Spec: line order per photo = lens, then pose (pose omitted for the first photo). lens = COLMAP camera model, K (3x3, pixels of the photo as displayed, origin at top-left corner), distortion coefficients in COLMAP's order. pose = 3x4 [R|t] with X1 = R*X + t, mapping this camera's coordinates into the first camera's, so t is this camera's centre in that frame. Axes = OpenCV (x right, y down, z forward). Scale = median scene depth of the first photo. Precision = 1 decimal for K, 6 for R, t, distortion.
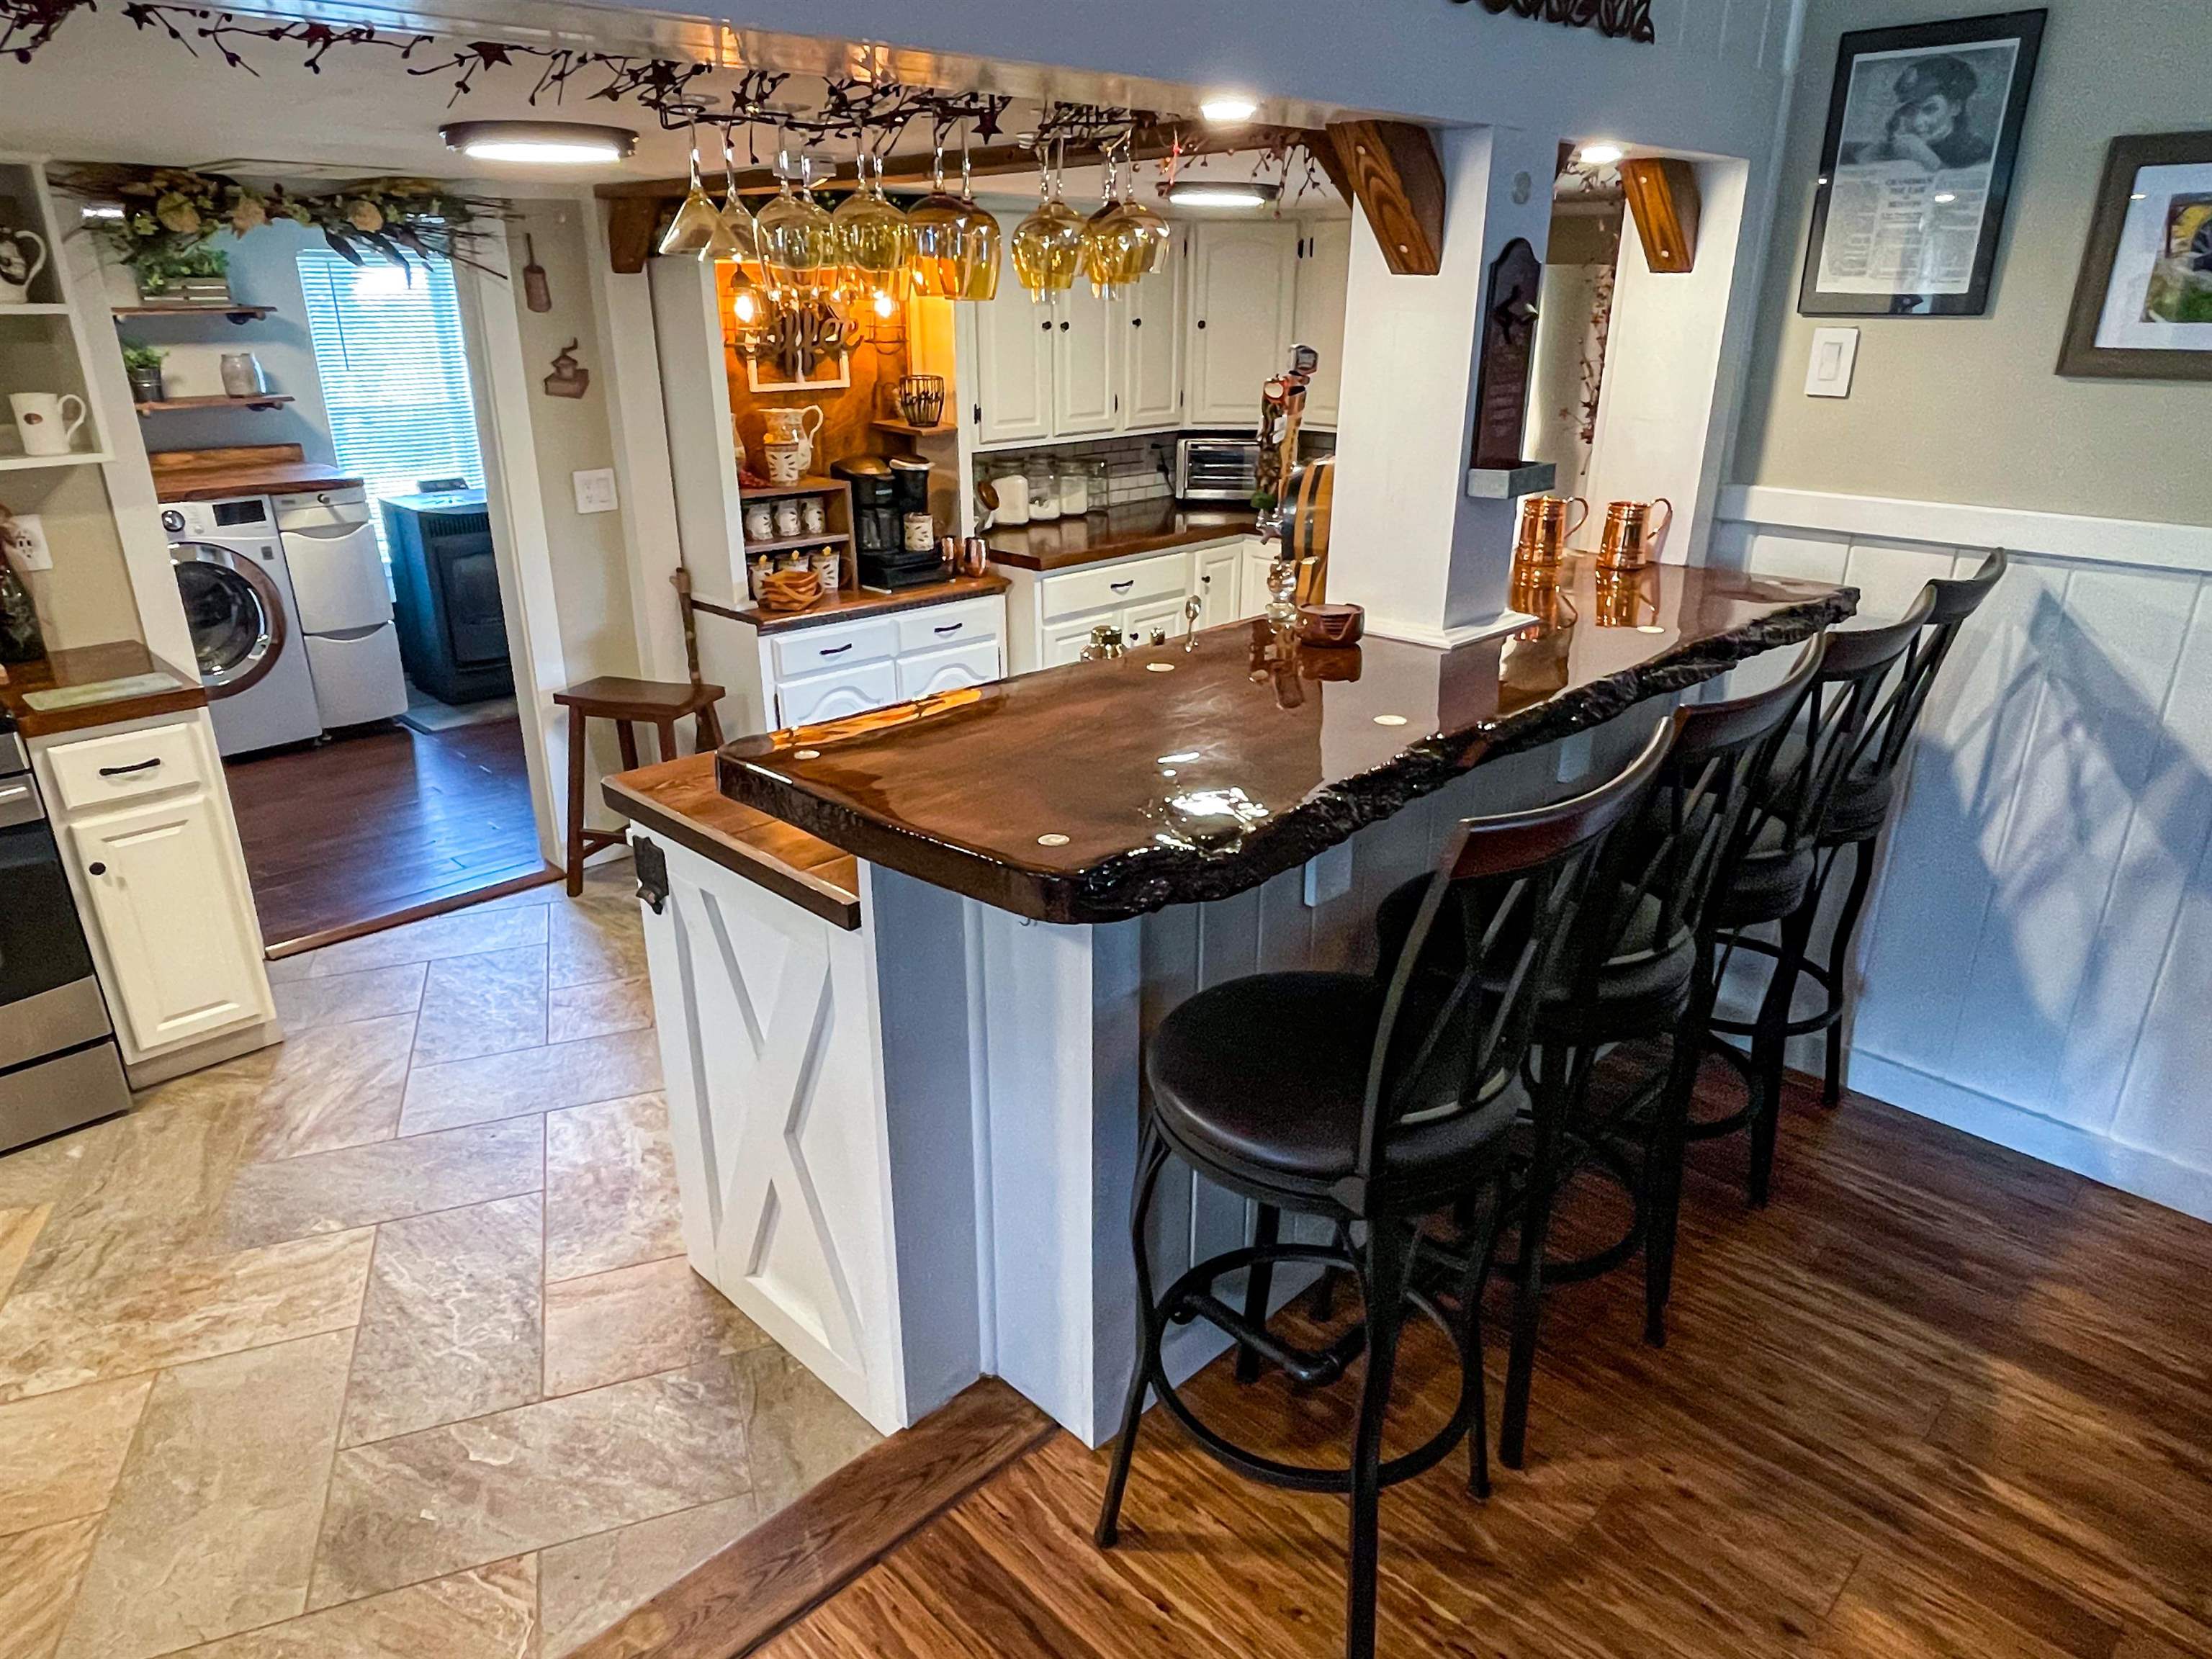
lens RADIAL K [[1372.7, 0, 1093.9], [0, 1372.7, 835.2], [0, 0, 1]] dist [0.000463, -0.002924]
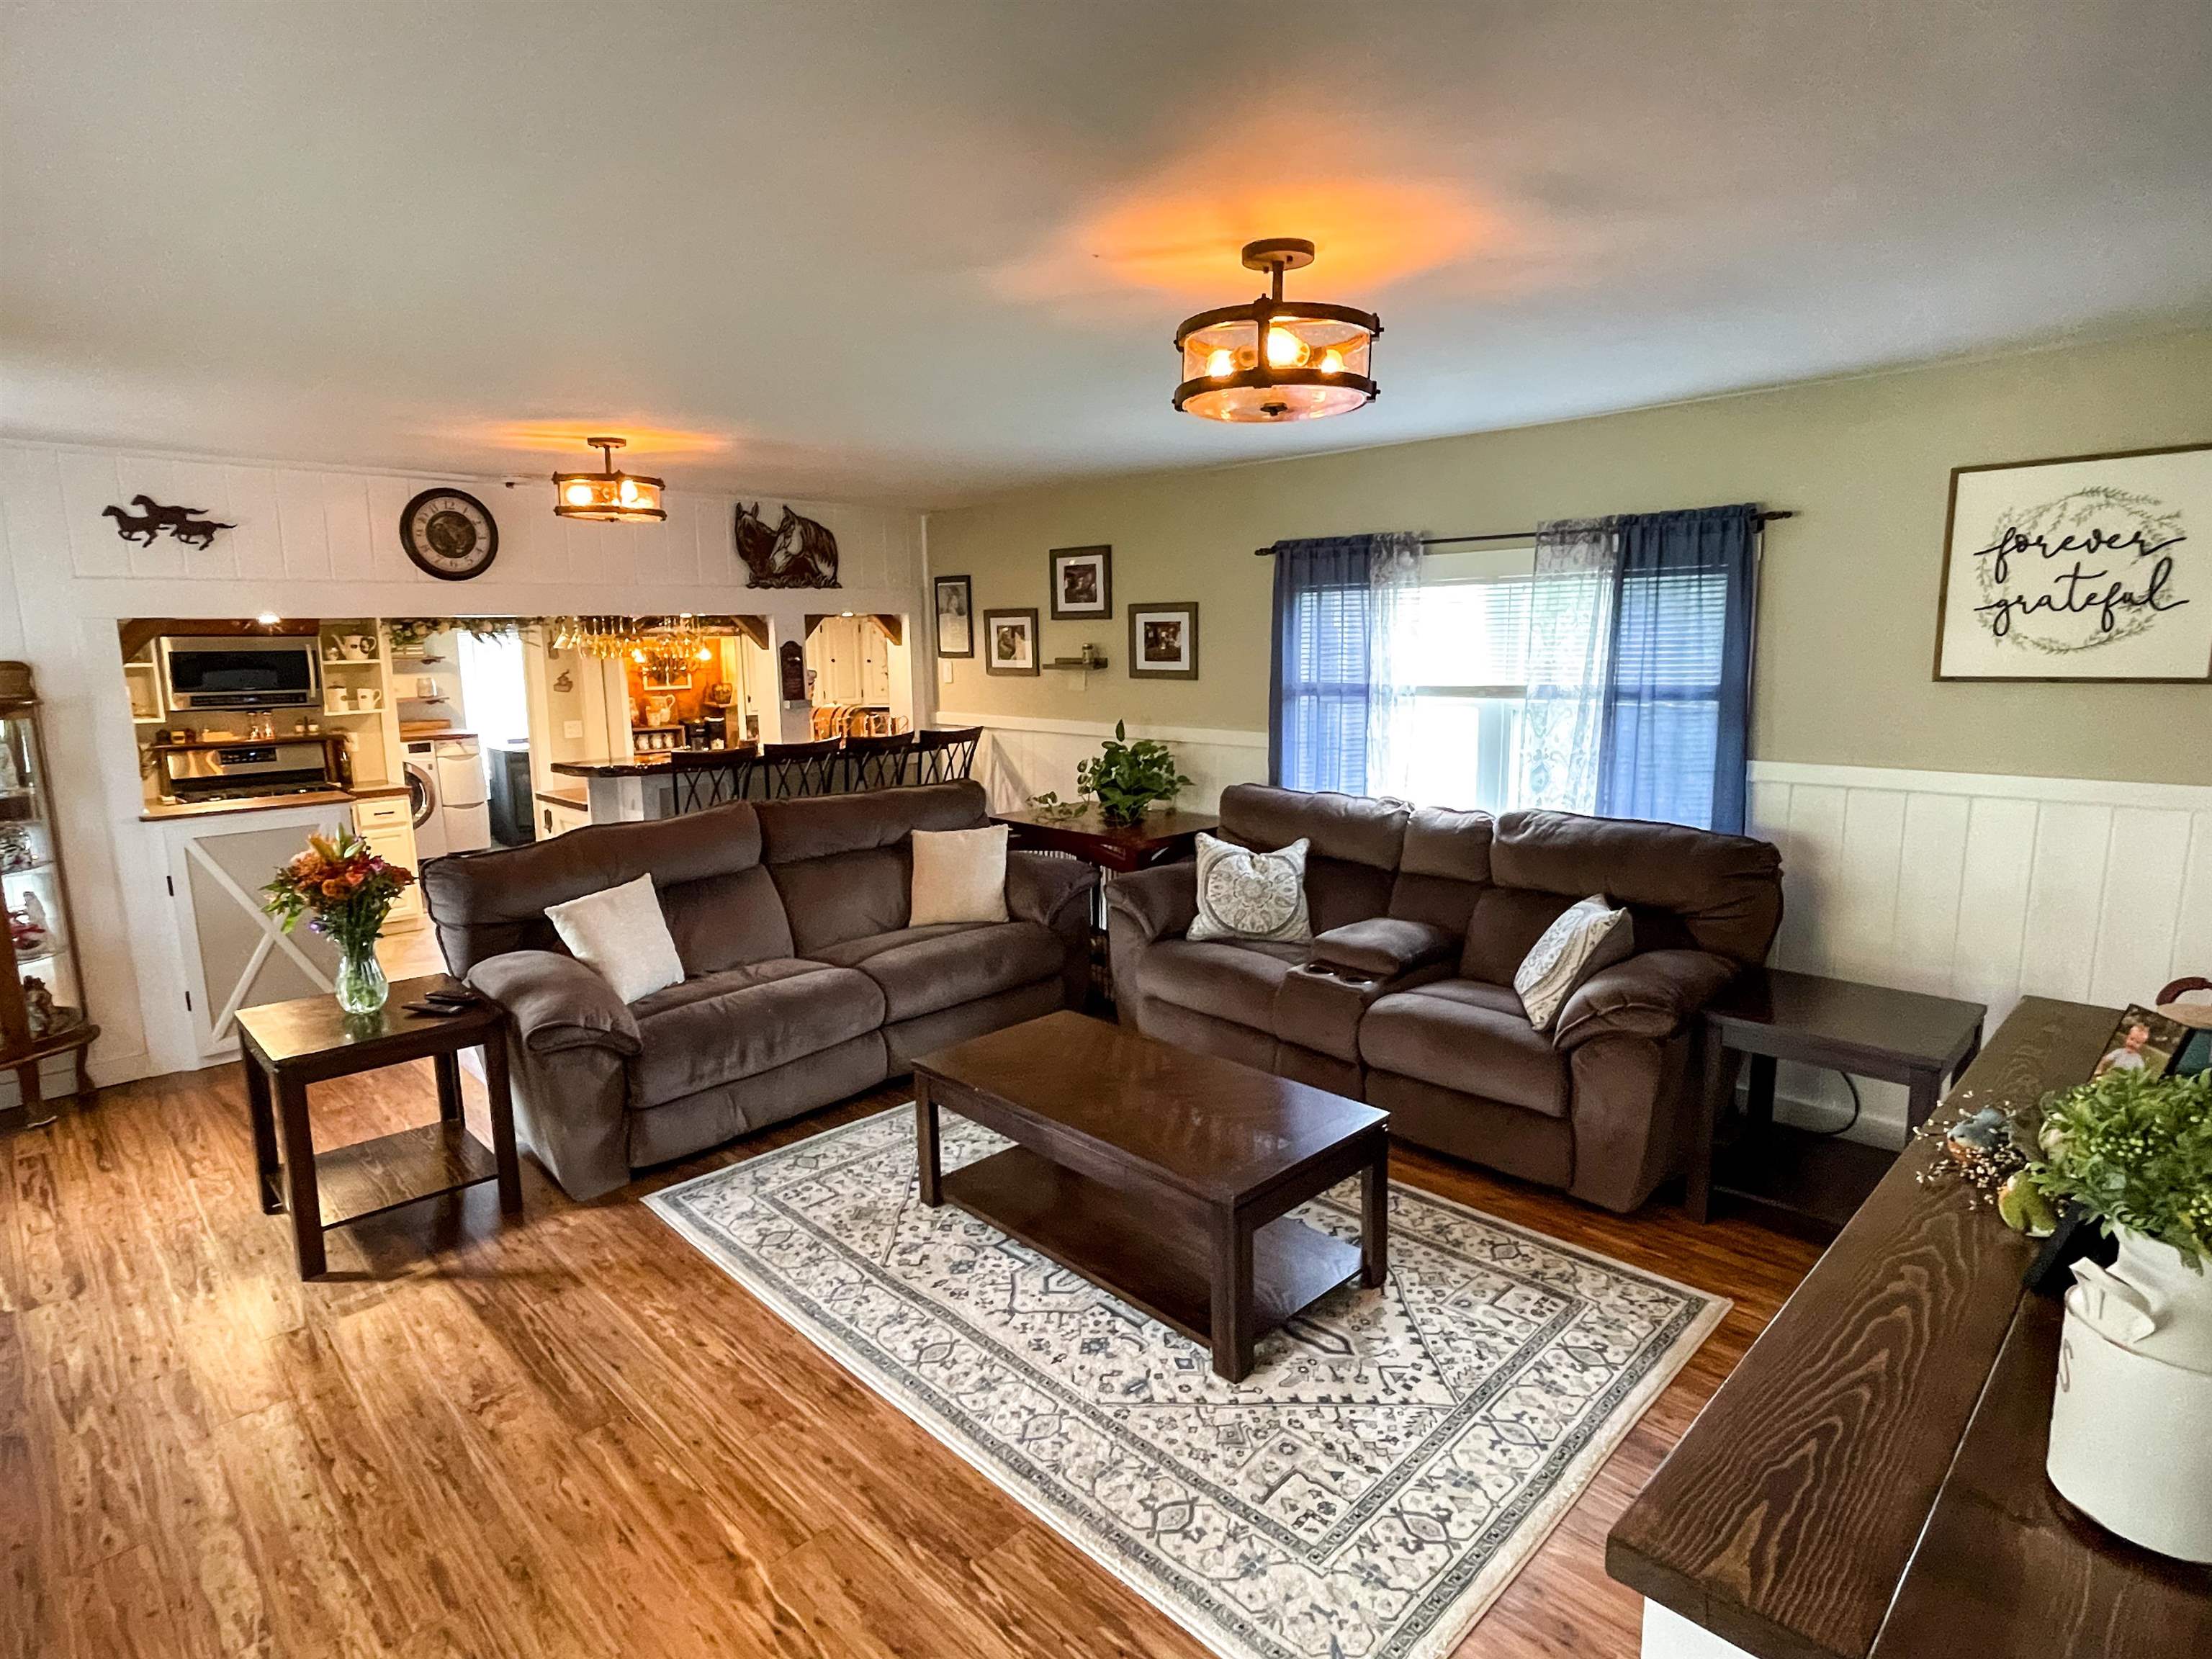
lens RADIAL K [[1165.8, 0, 1112.6], [0, 1165.8, 832.8], [0, 0, 1]] dist [-0.011273, 0.006219]
pose [[0.999774, -0.012650, 0.017085, 0.524301], [0.015870, 0.978867, -0.203883, 0.344171], [-0.014145, 0.204108, 0.978846, -0.936857]]
